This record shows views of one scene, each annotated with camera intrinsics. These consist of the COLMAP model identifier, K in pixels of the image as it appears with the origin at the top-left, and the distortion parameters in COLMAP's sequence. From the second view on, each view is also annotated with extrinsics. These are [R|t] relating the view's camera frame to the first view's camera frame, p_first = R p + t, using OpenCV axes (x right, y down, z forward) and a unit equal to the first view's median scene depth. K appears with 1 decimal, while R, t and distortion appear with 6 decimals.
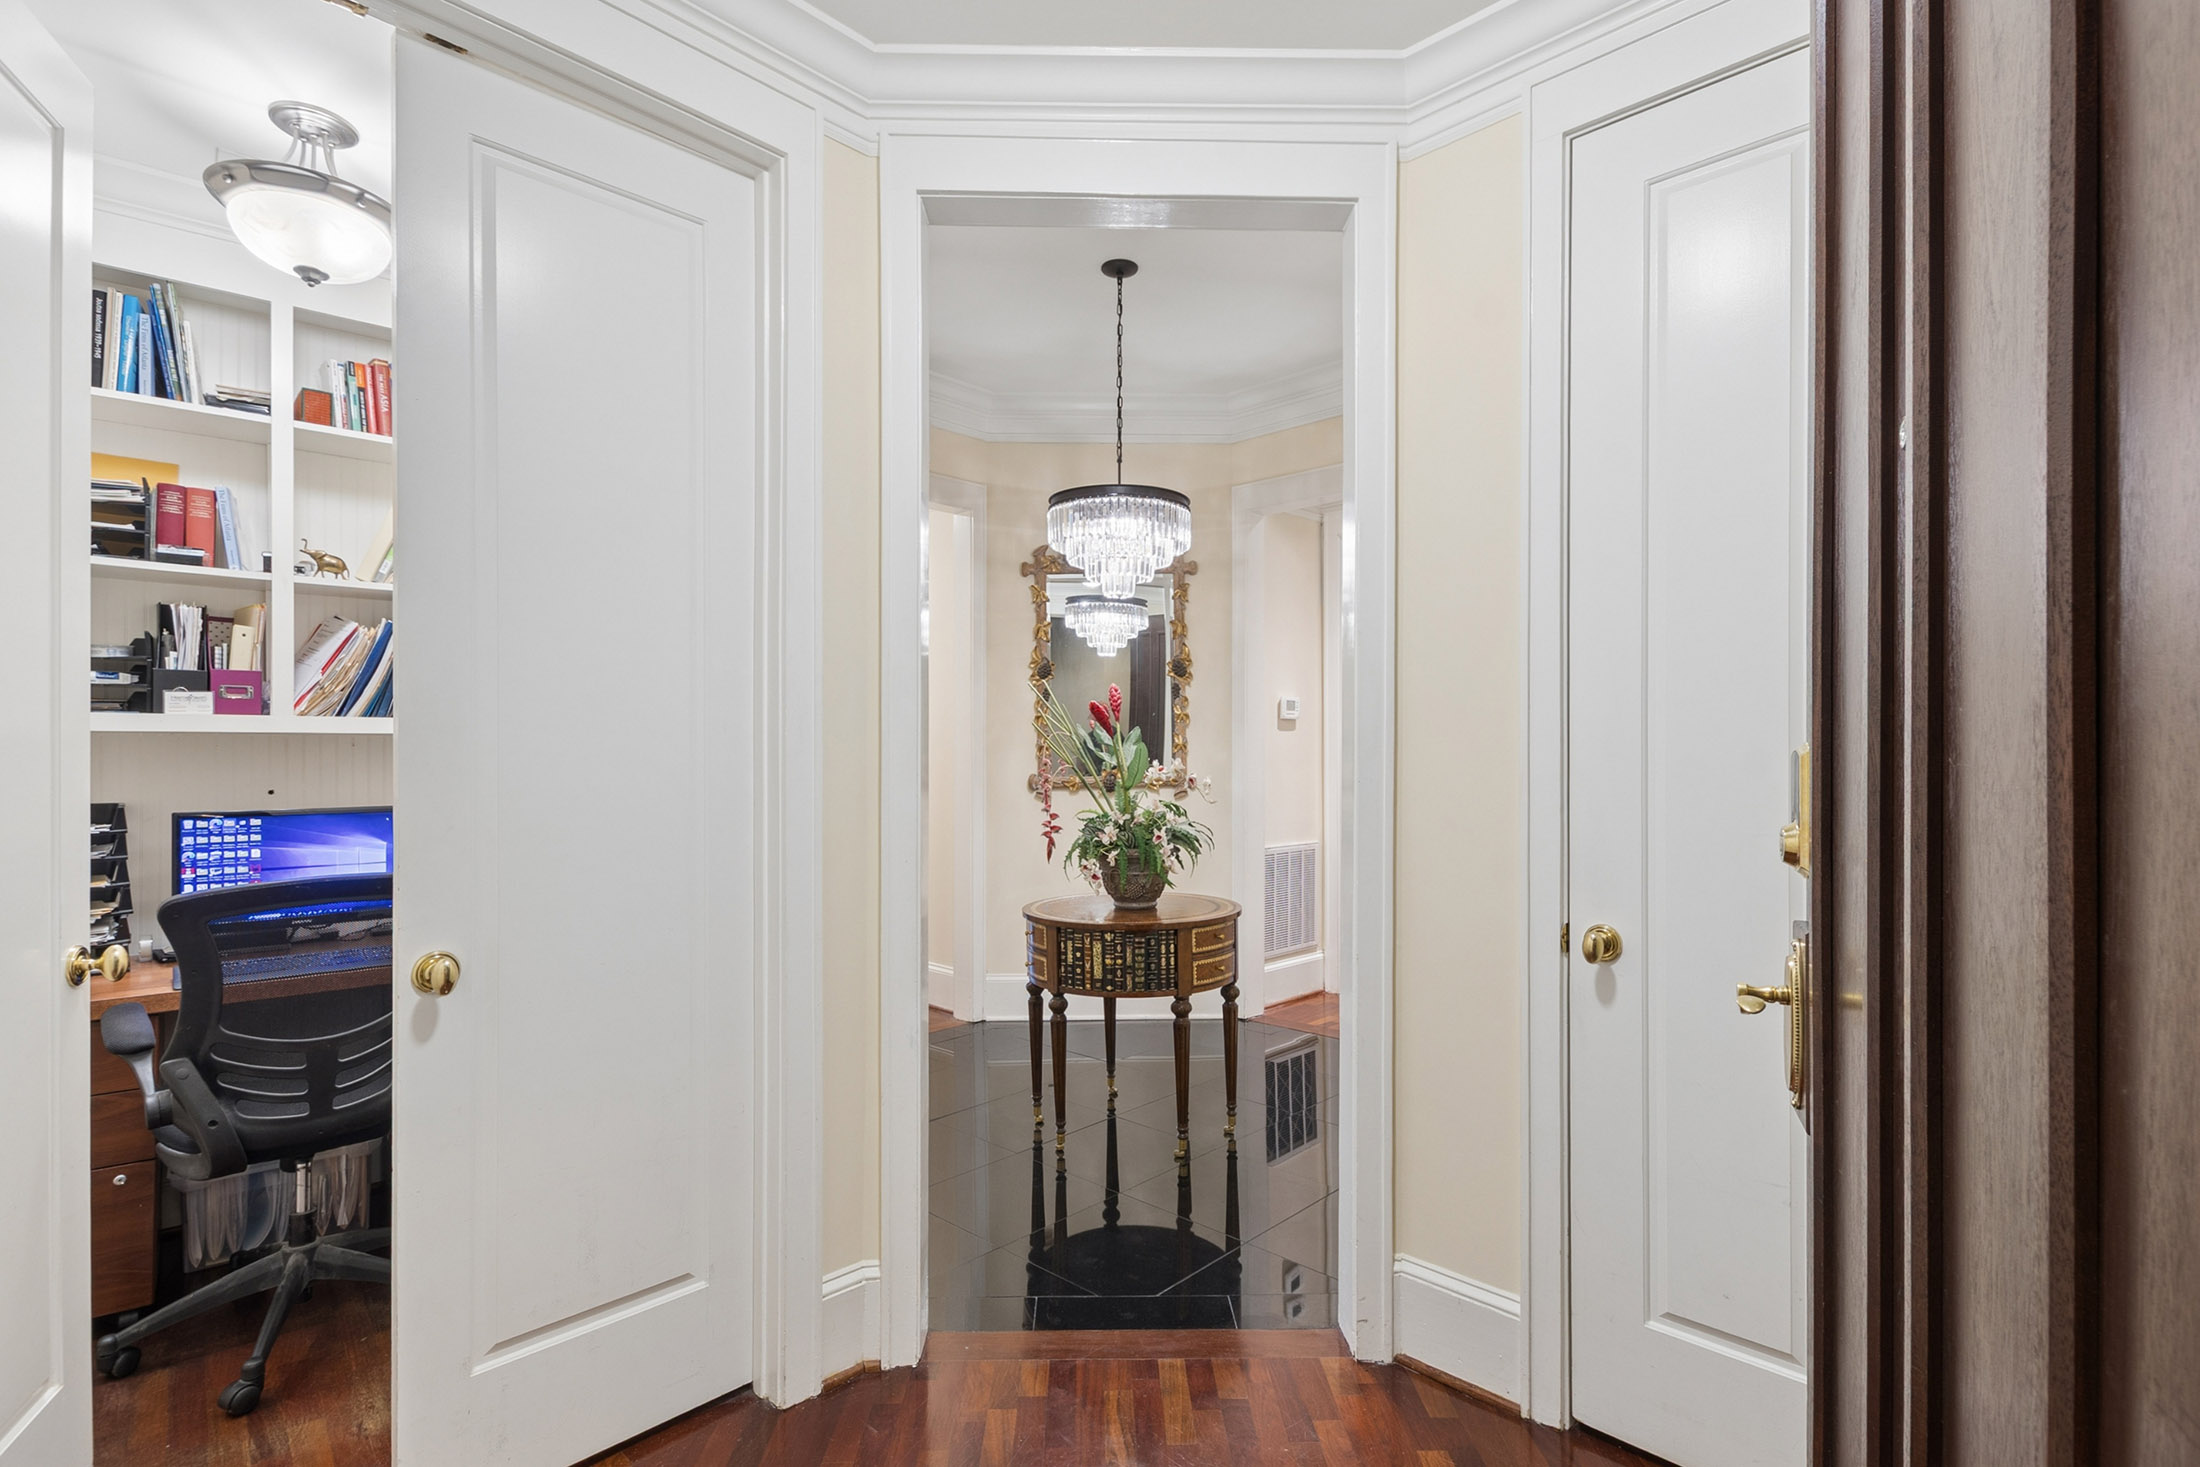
lens RADIAL K [[1044.9, 0, 1099.3], [0, 1044.9, 744.8], [0, 0, 1]] dist [0.016842, -0.007830]
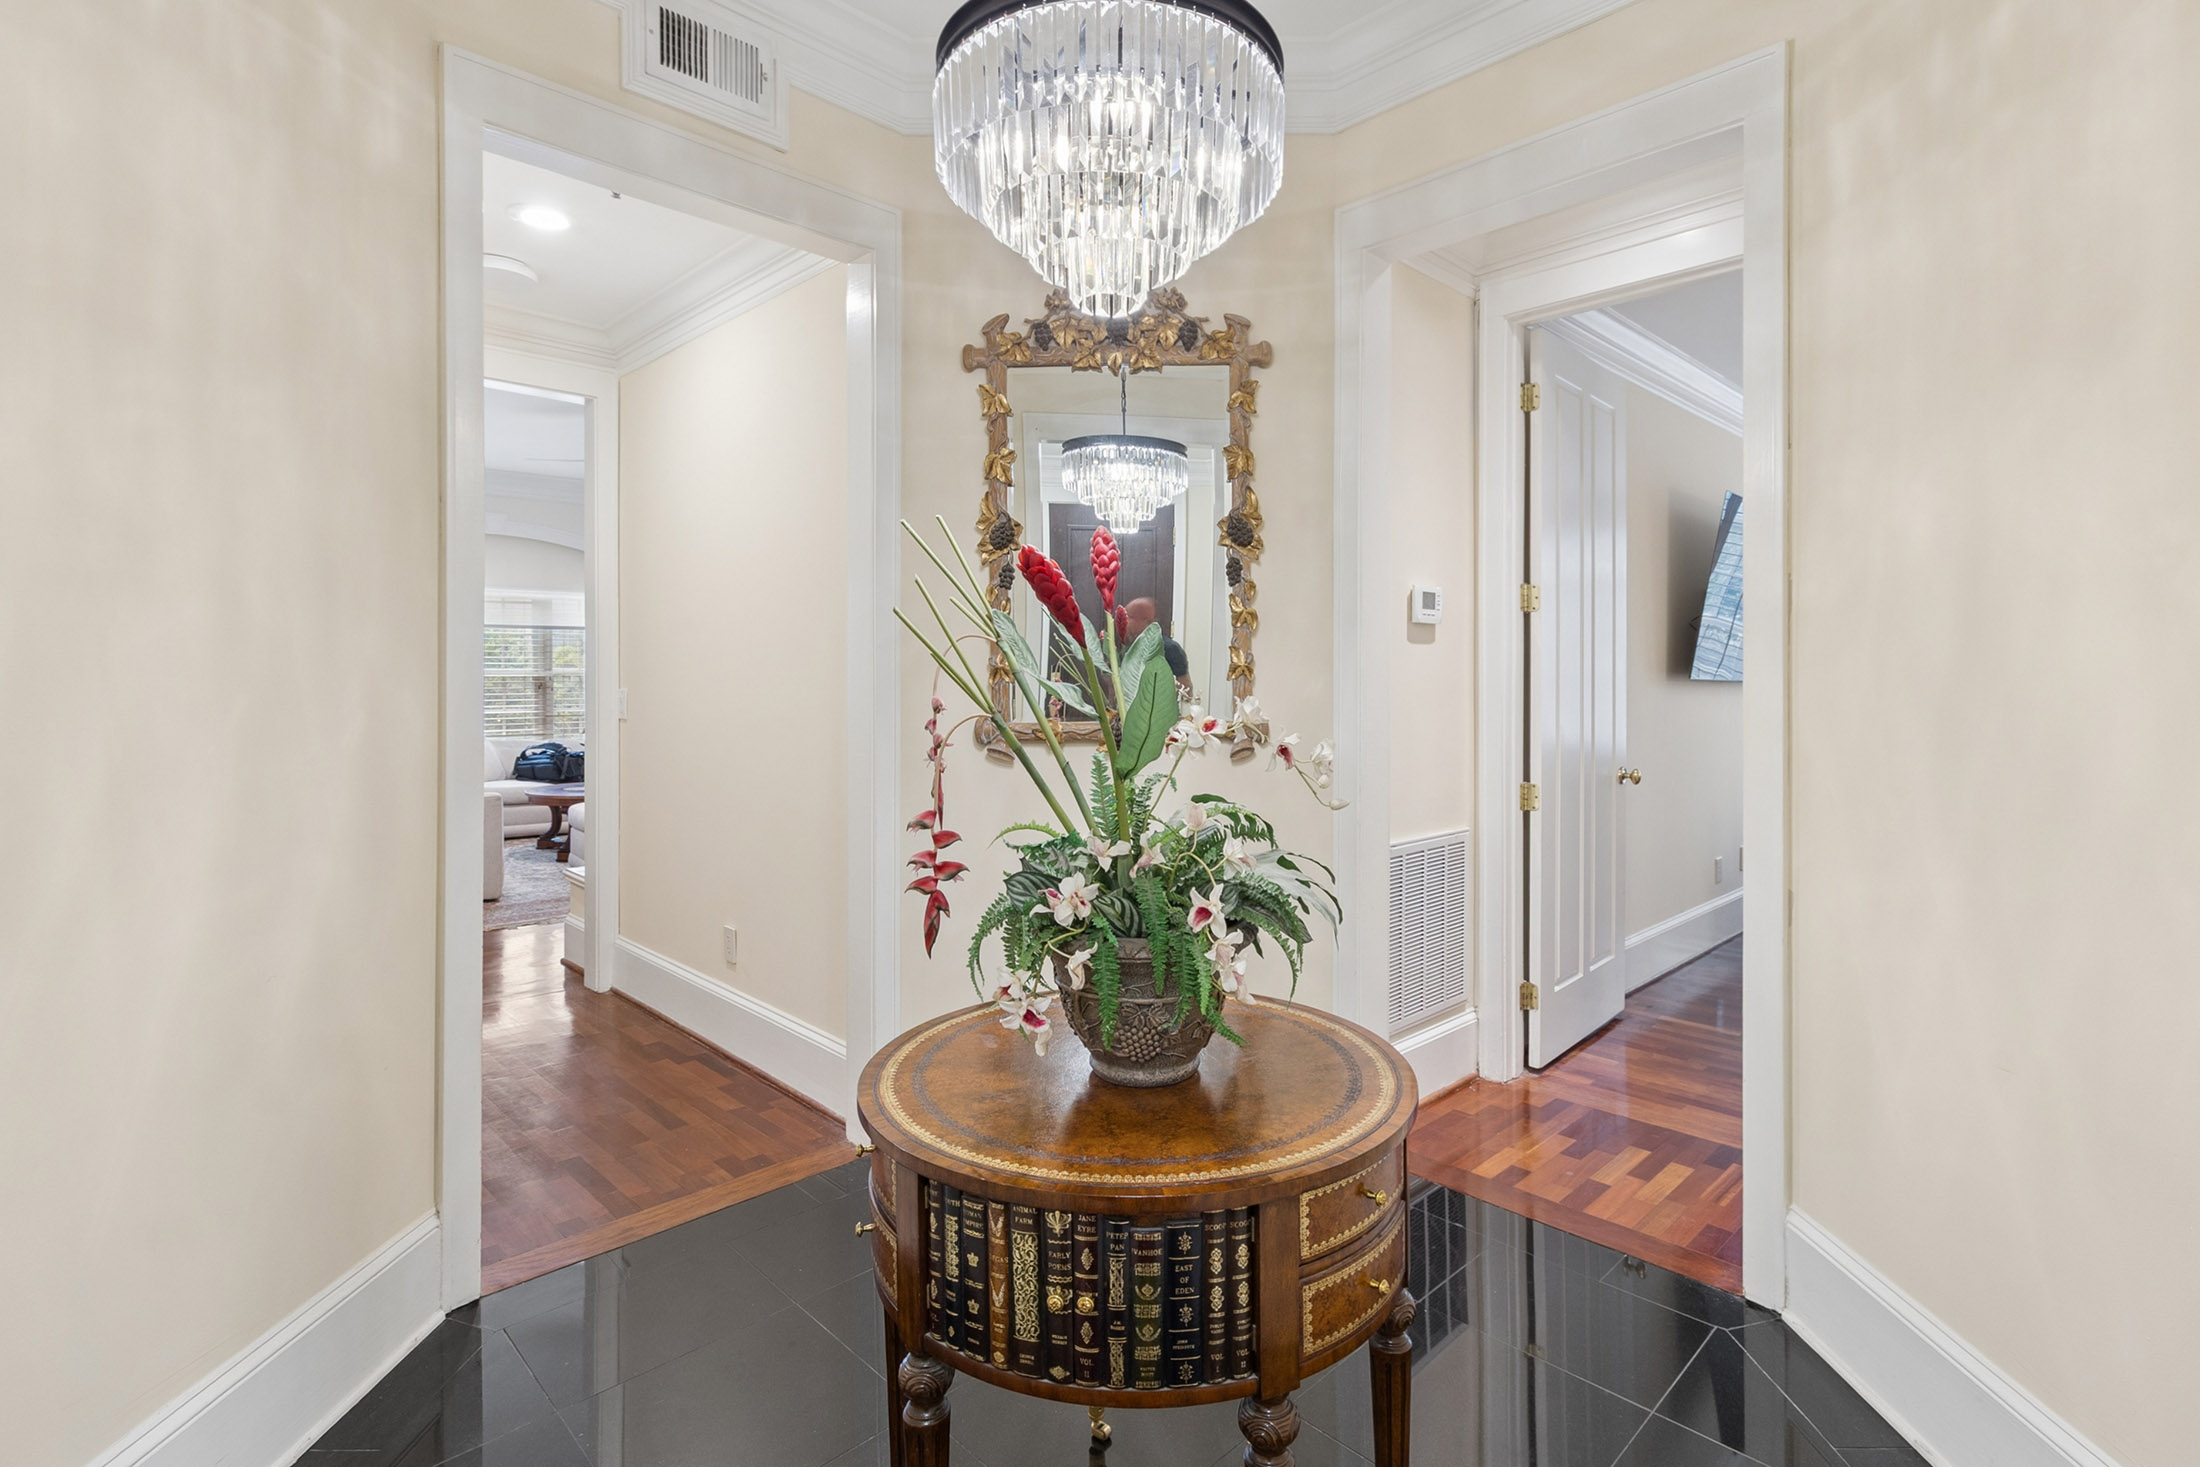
lens RADIAL K [[1044.9, 0, 1105.3], [0, 1044.9, 662.7], [0, 0, 1]] dist [0.016842, -0.007830]
pose [[0.999325, 0.002055, -0.036689, 0.034212], [-0.002284, 0.999978, -0.006186, 0.002200], [0.036676, 0.006265, 0.999308, 0.605450]]
